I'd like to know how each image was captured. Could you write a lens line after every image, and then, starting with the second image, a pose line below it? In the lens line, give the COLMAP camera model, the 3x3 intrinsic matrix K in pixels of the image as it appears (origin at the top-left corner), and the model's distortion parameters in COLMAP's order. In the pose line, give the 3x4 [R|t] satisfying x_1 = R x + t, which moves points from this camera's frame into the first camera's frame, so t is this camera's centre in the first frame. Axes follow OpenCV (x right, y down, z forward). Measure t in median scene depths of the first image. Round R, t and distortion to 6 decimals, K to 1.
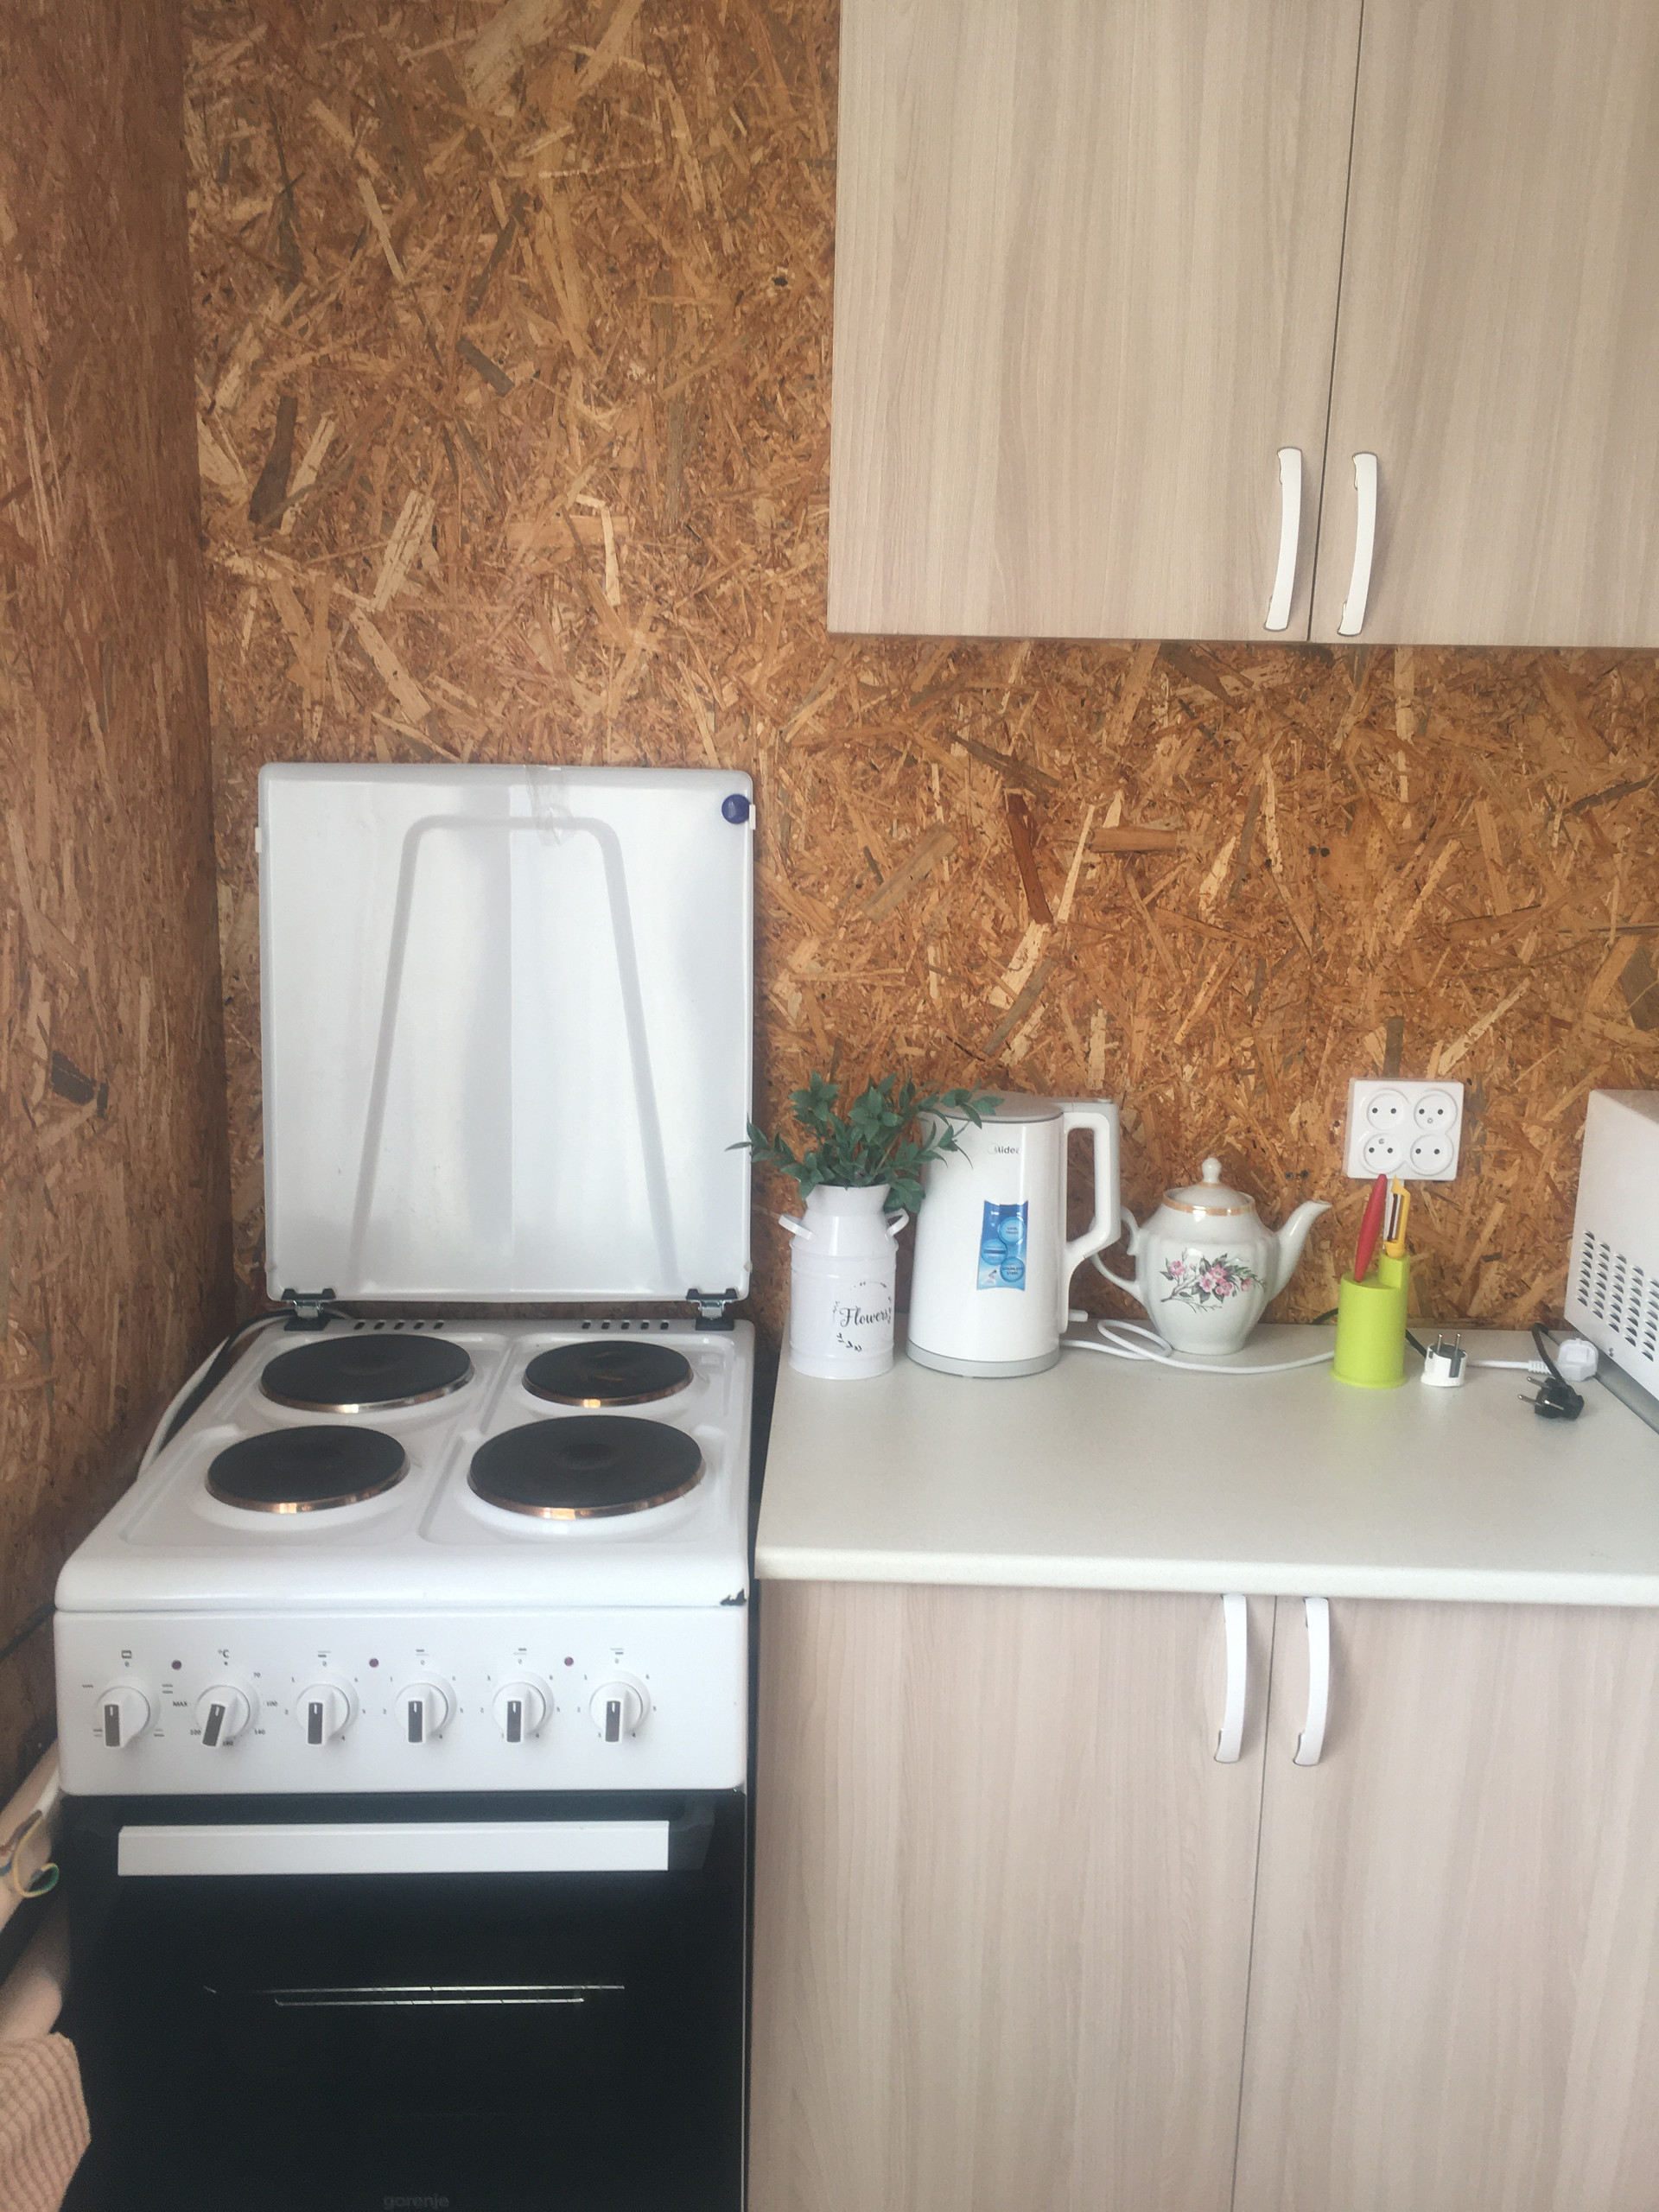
lens RADIAL K [[1890.4, 0, 821.3], [0, 1890.4, 1104.4], [0, 0, 1]] dist [0.082456, -0.103056]
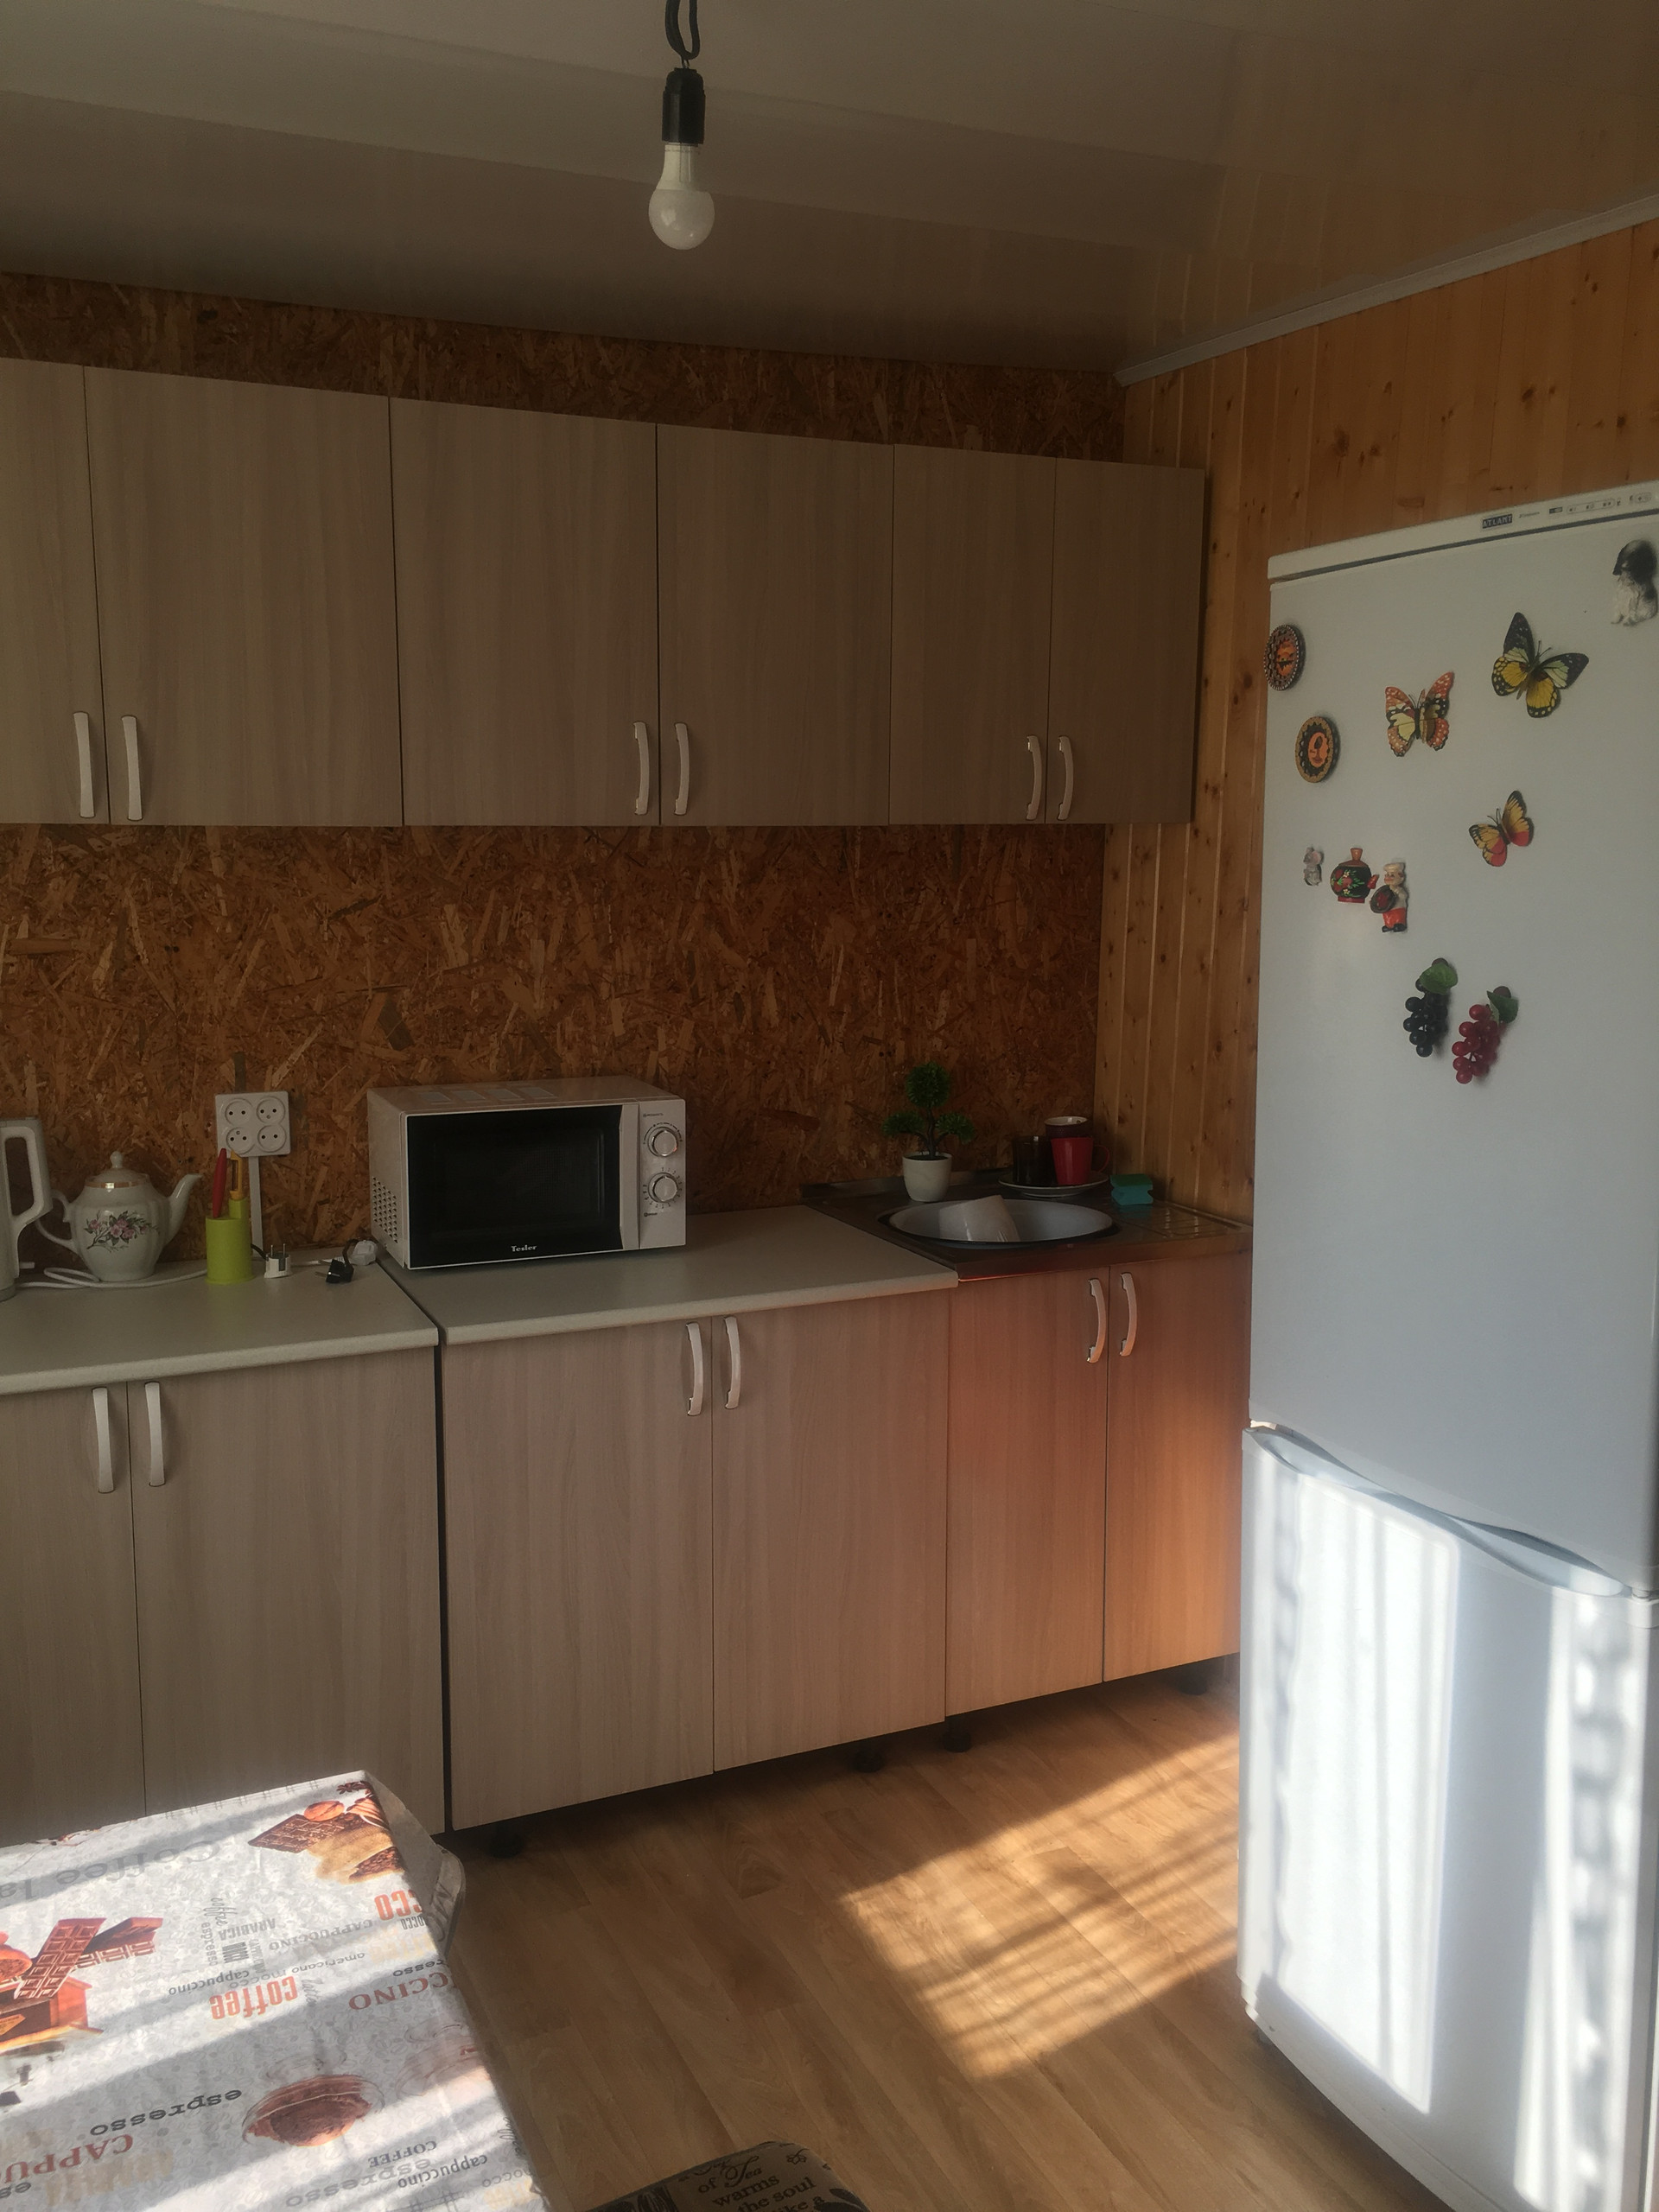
lens RADIAL K [[1890.4, 0, 839.1], [0, 1890.4, 1108.3], [0, 0, 1]] dist [0.082456, -0.103056]
pose [[0.905204, -0.081978, 0.416994, 0.096753], [0.104791, 0.993977, -0.032070, 0.105128], [-0.411854, 0.072727, 0.908343, -0.639883]]
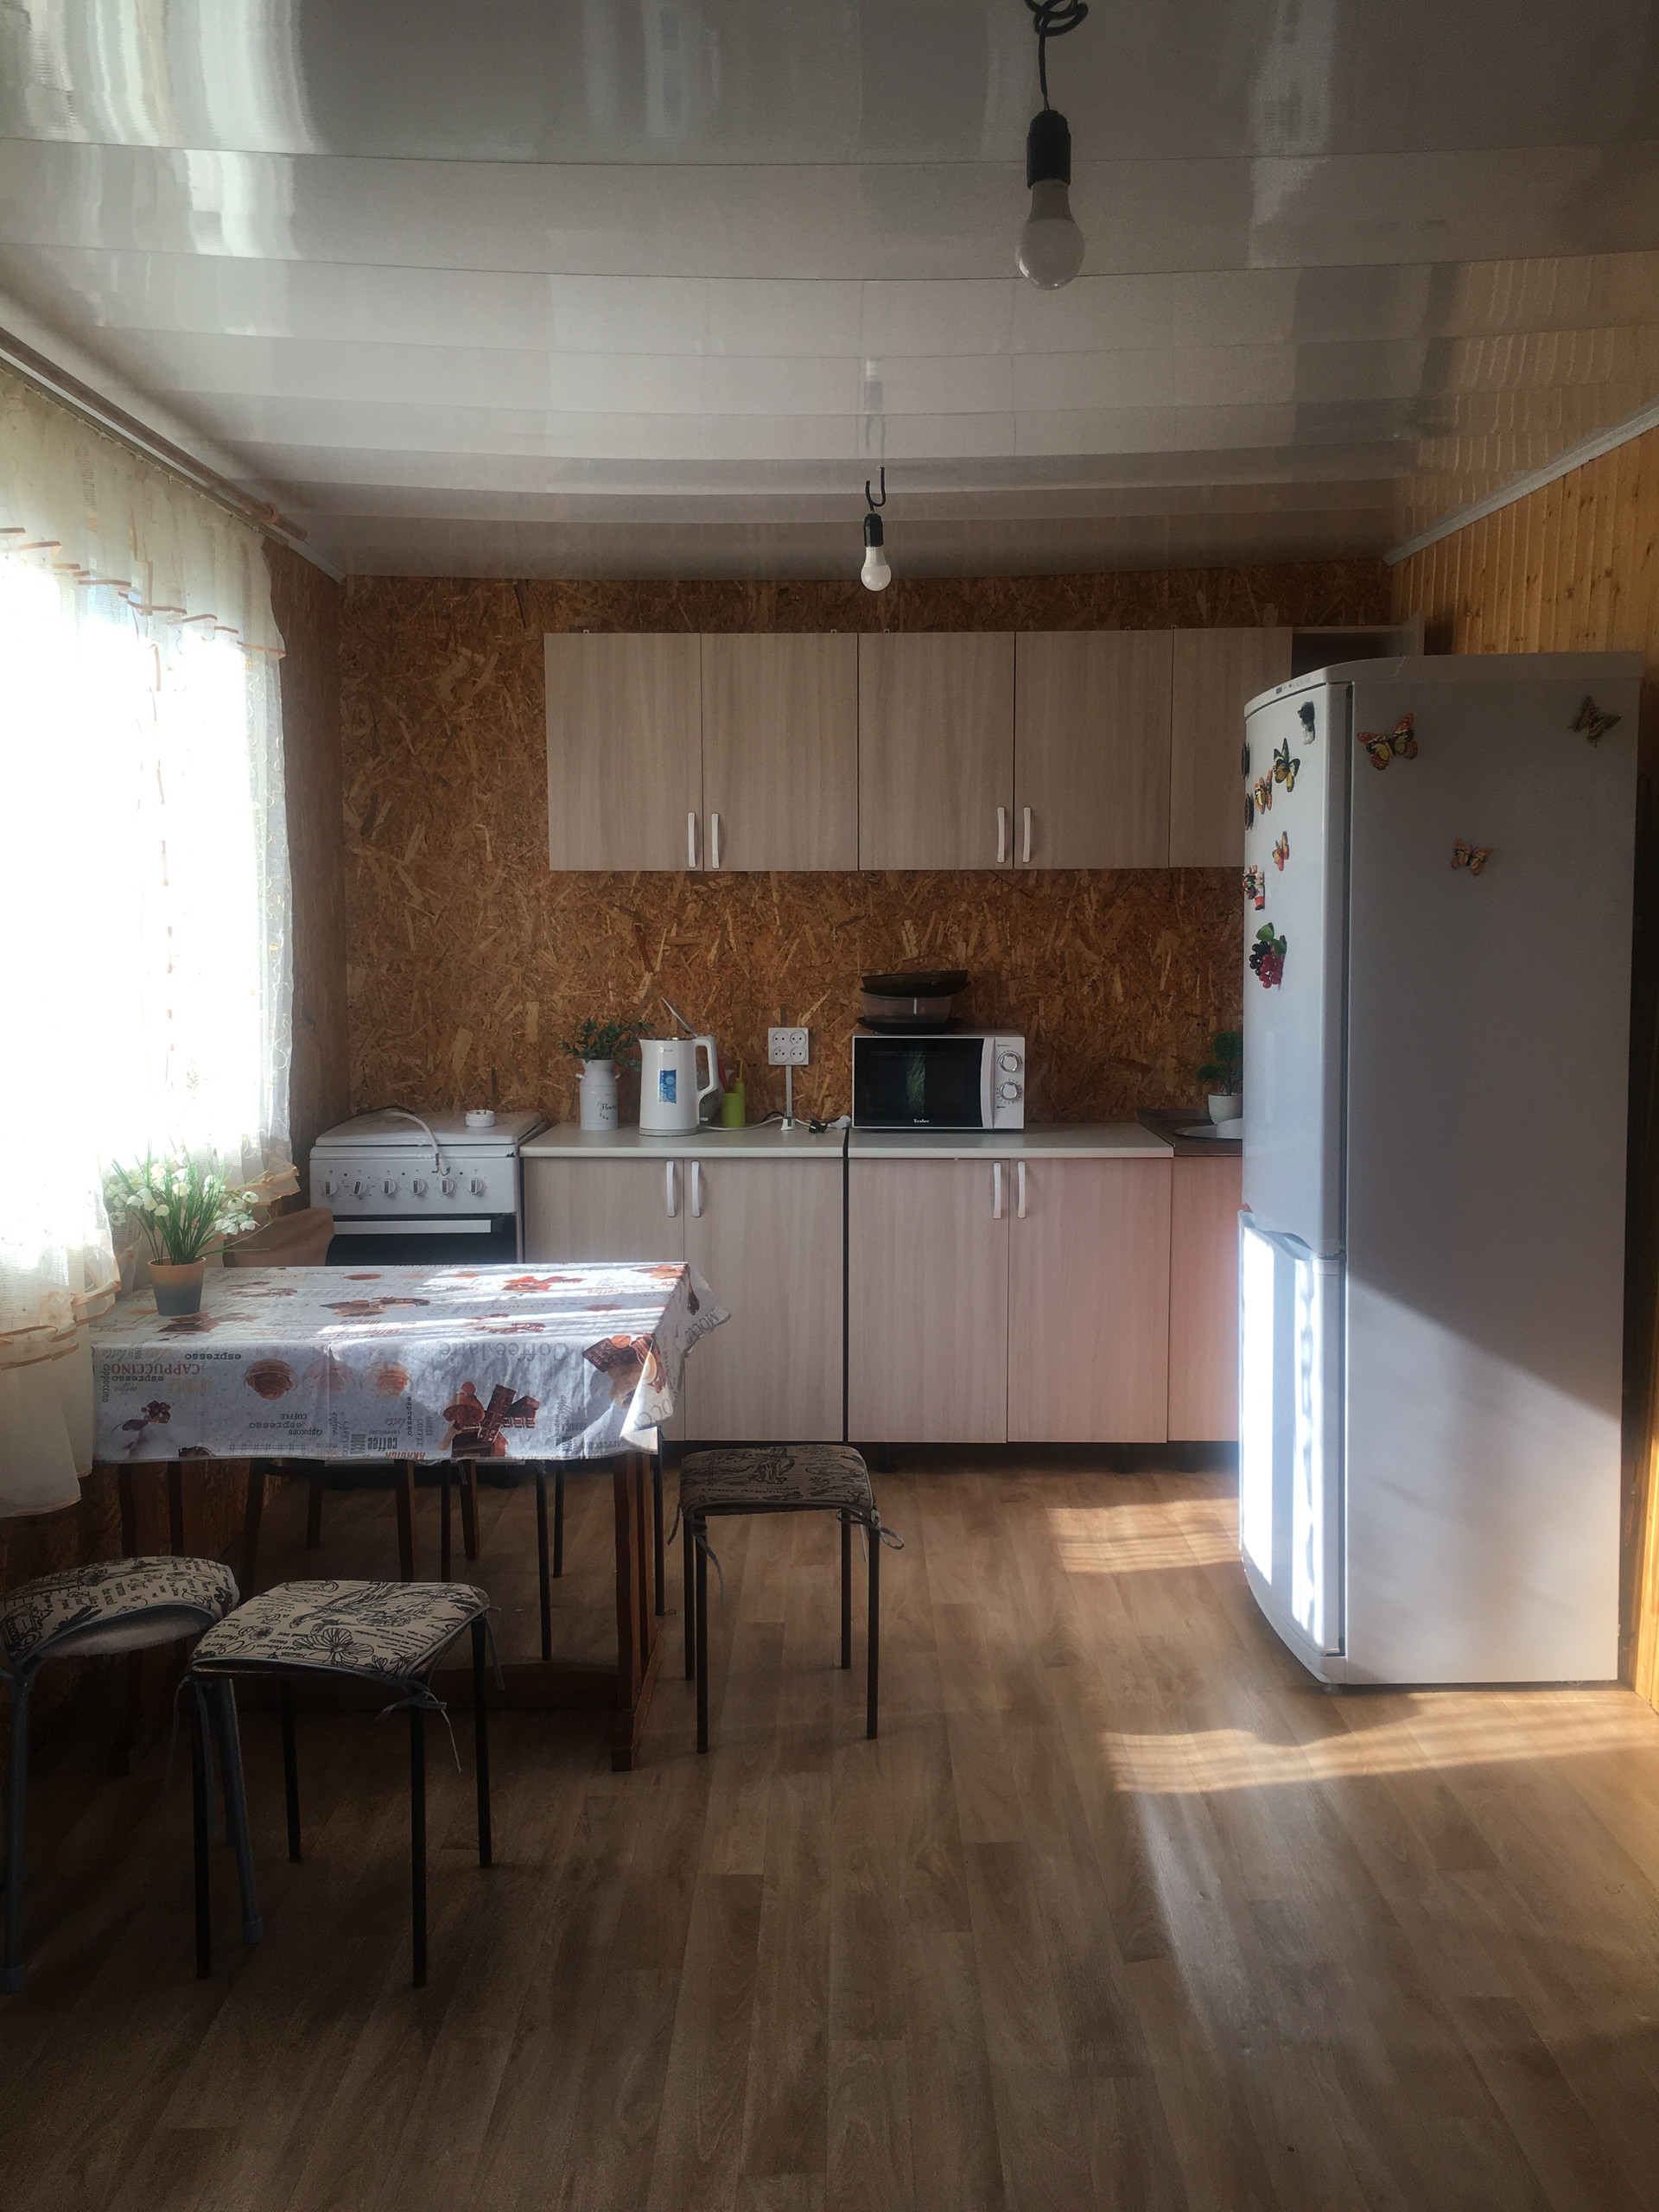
lens RADIAL K [[1890.4, 0, 834.9], [0, 1890.4, 1107.2], [0, 0, 1]] dist [0.082456, -0.103056]
pose [[0.999726, -0.022672, -0.005896, 0.403583], [0.021908, 0.993966, -0.107476, 0.405355], [0.008297, 0.107317, 0.994190, -1.719615]]
